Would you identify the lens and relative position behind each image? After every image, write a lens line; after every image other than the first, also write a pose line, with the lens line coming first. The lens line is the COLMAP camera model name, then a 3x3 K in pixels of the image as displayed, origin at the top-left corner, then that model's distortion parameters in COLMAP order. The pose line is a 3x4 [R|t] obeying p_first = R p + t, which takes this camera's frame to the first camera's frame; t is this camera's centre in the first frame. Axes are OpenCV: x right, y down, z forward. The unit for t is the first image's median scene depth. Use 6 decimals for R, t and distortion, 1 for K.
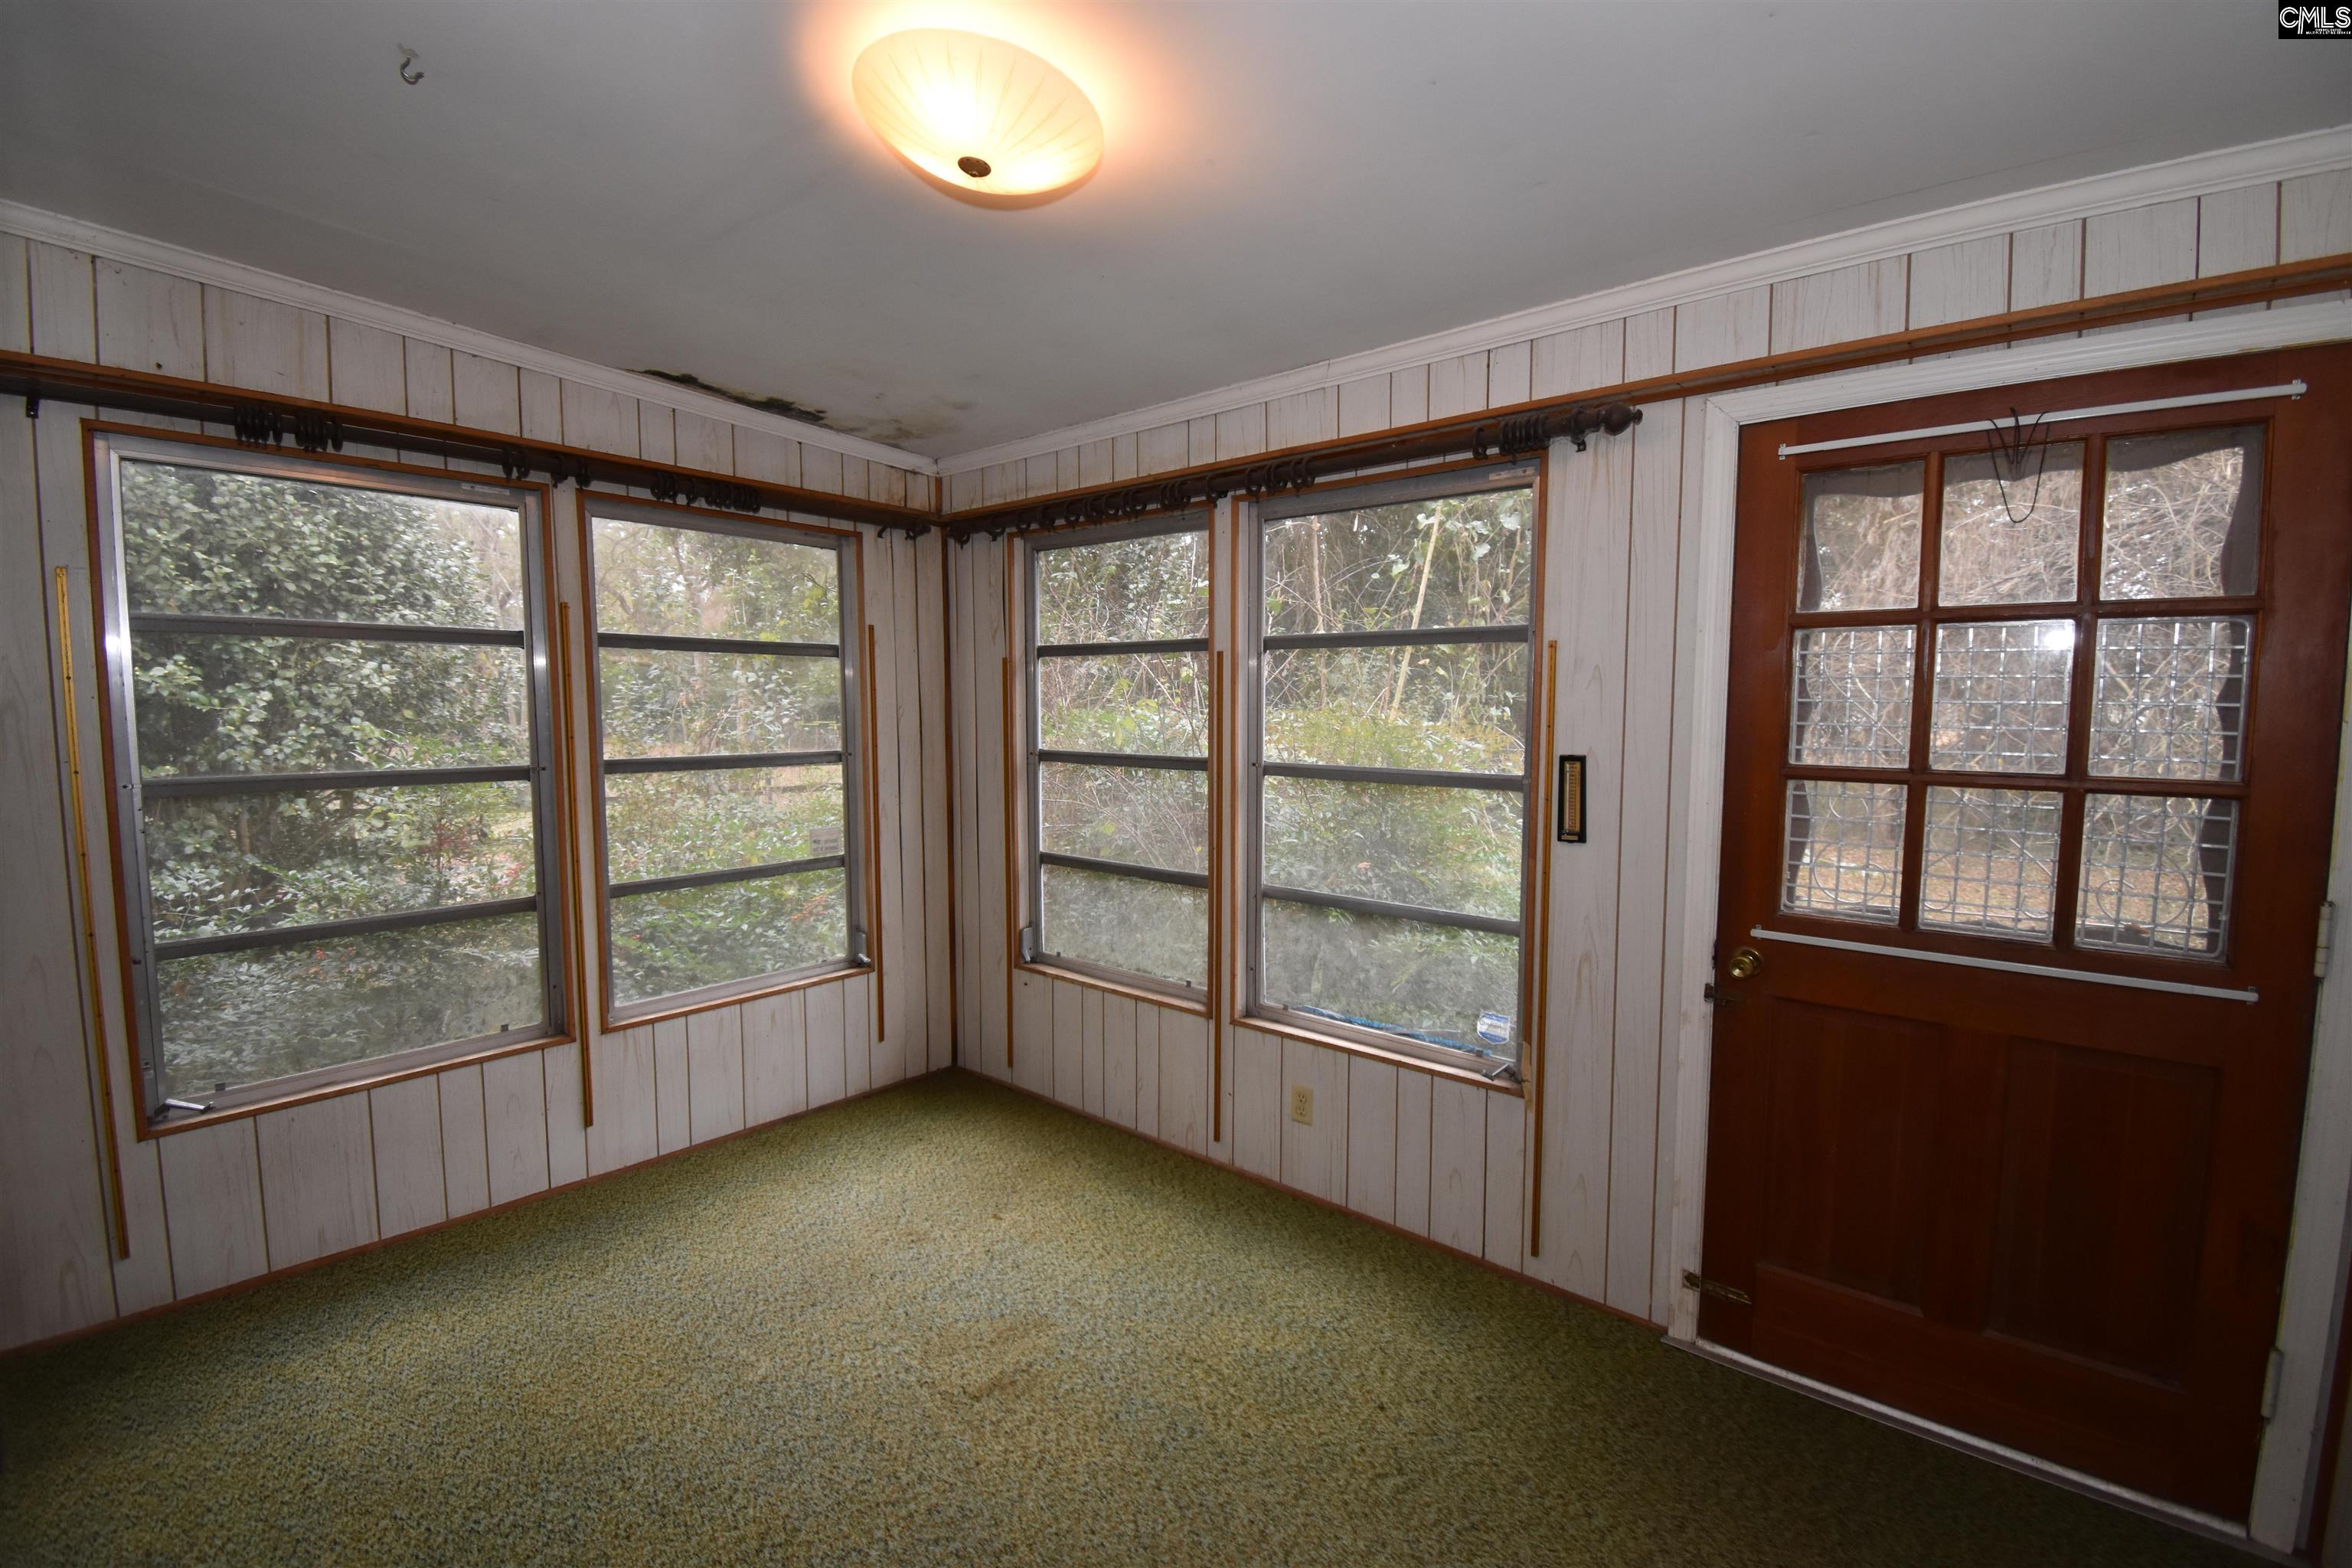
lens RADIAL K [[1033.6, 0, 1176.0], [0, 1033.6, 784.0], [0, 0, 1]] dist [0.021953, -0.026751]
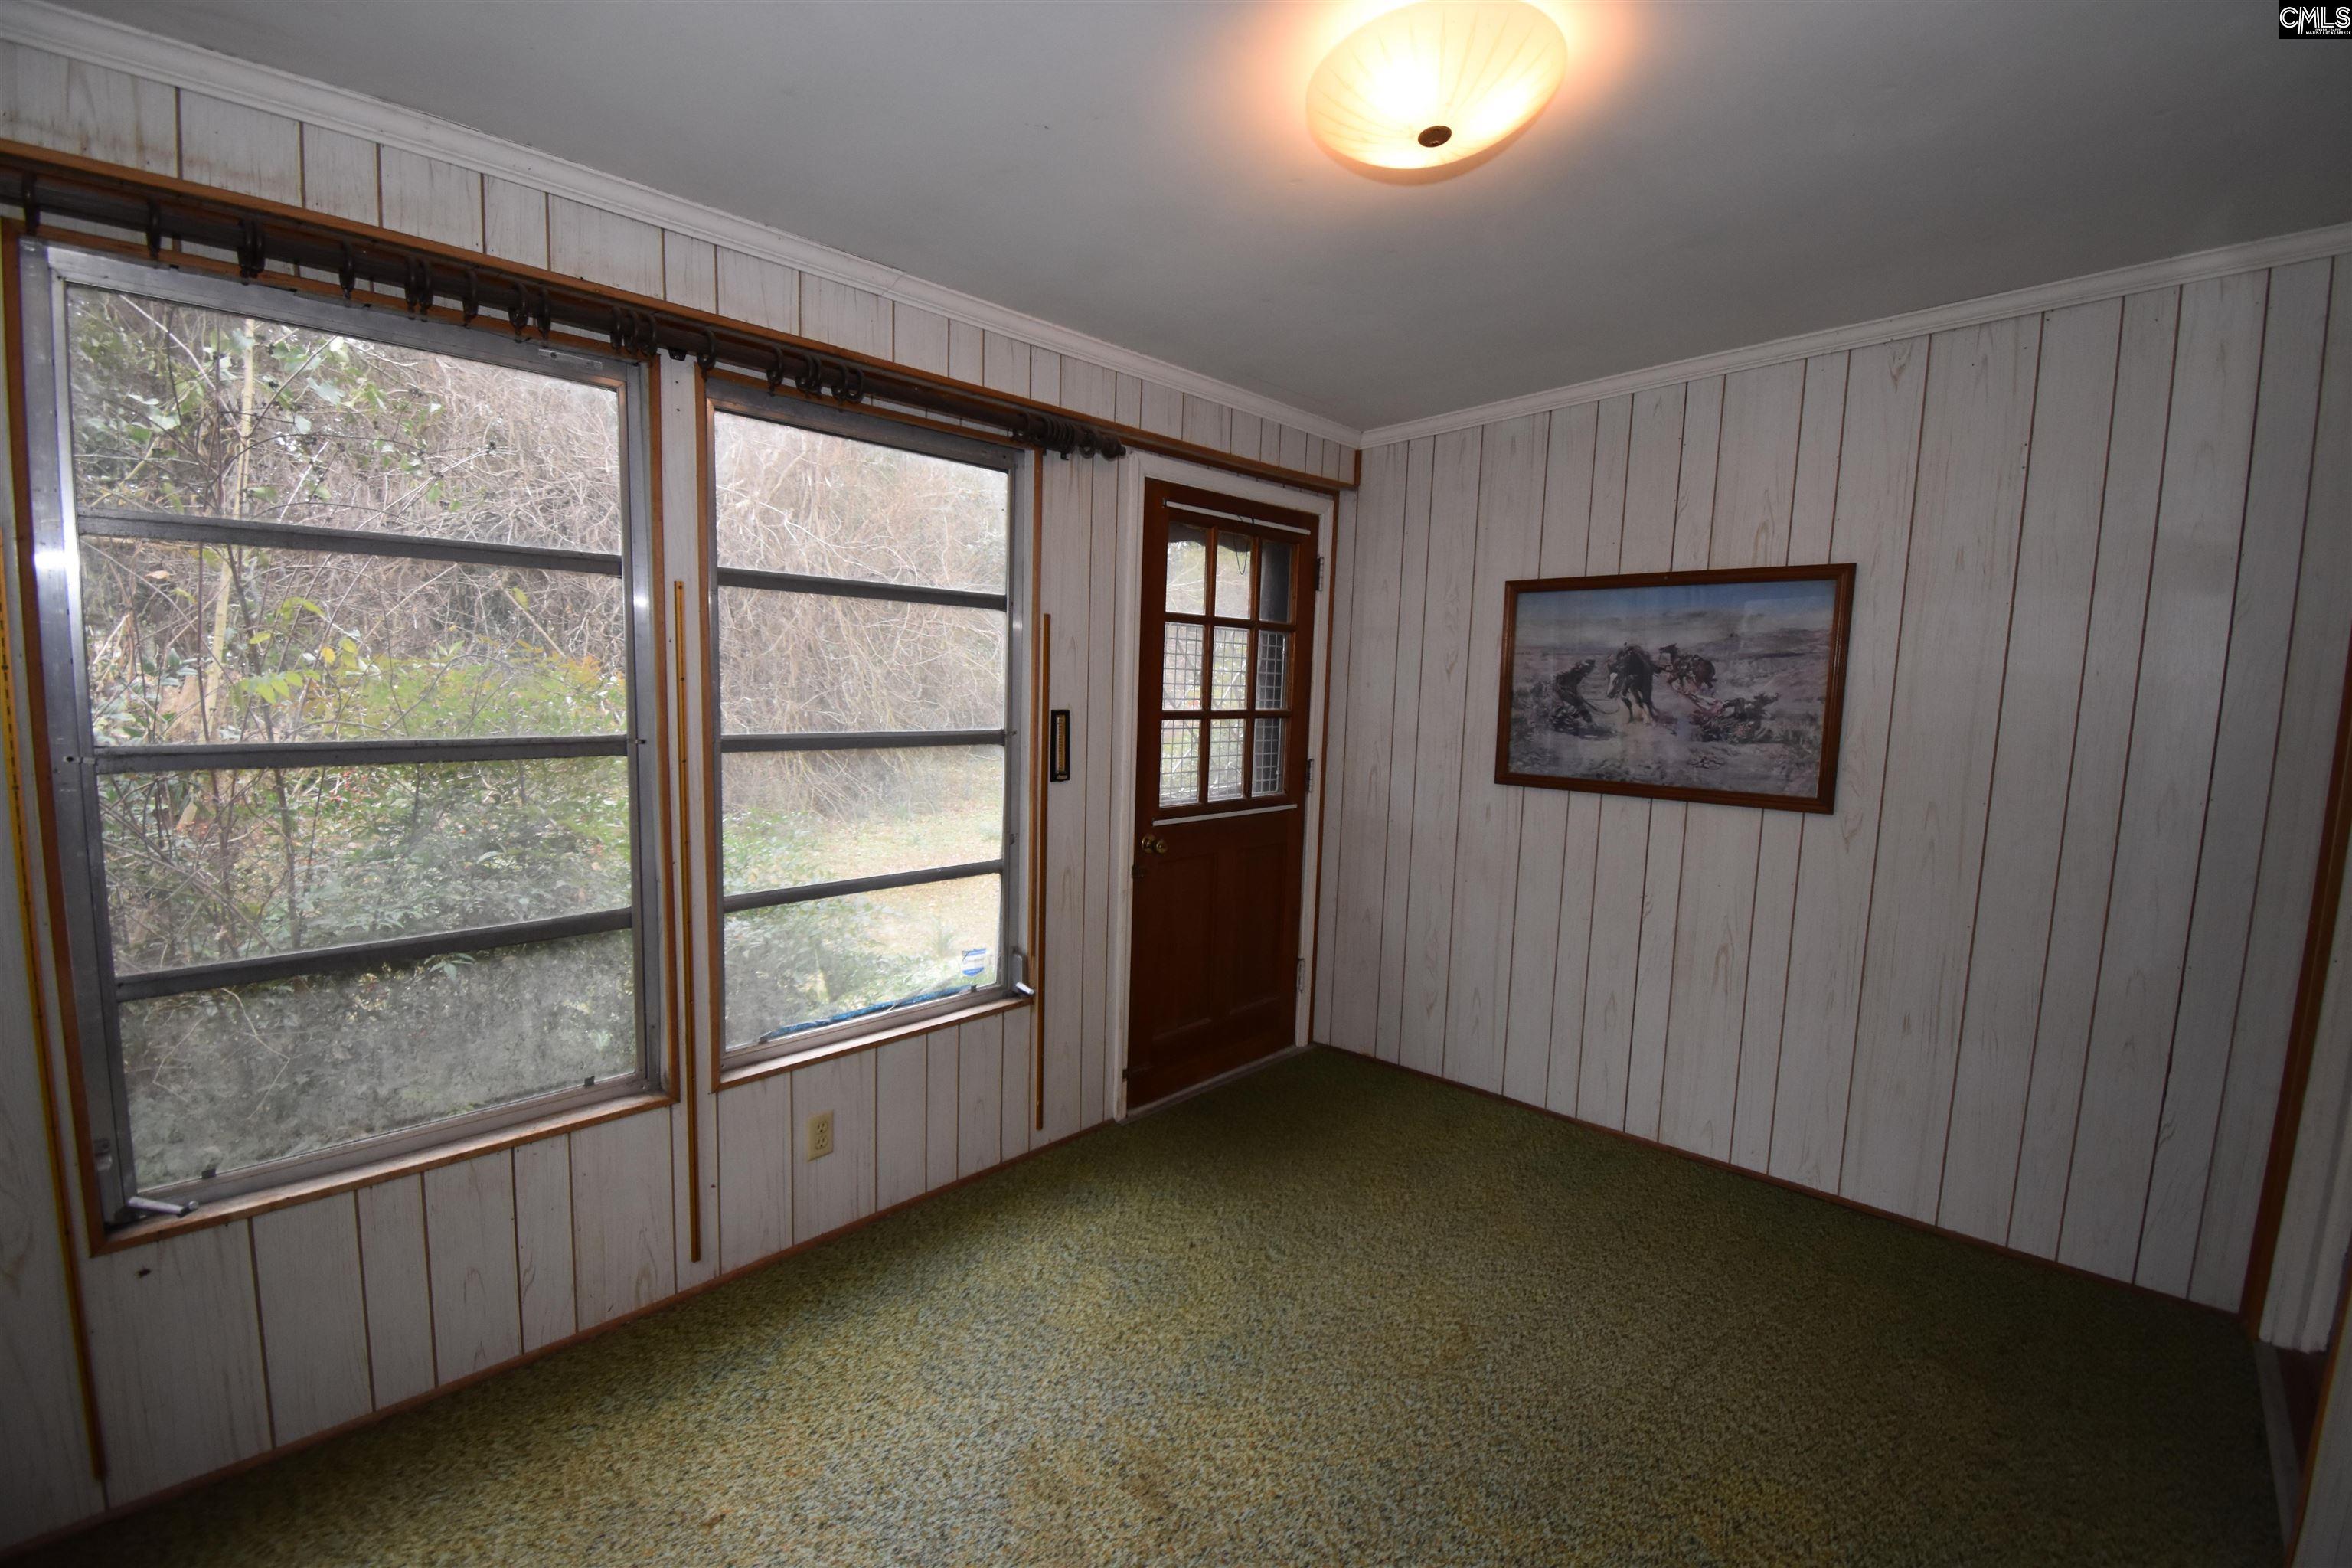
lens RADIAL K [[1033.6, 0, 1176.0], [0, 1033.6, 784.0], [0, 0, 1]] dist [0.021953, -0.026751]
pose [[0.038783, -0.108384, 0.993352, -0.803554], [0.047913, 0.993159, 0.106492, -0.062122], [-0.998098, 0.043465, 0.043711, 0.783163]]
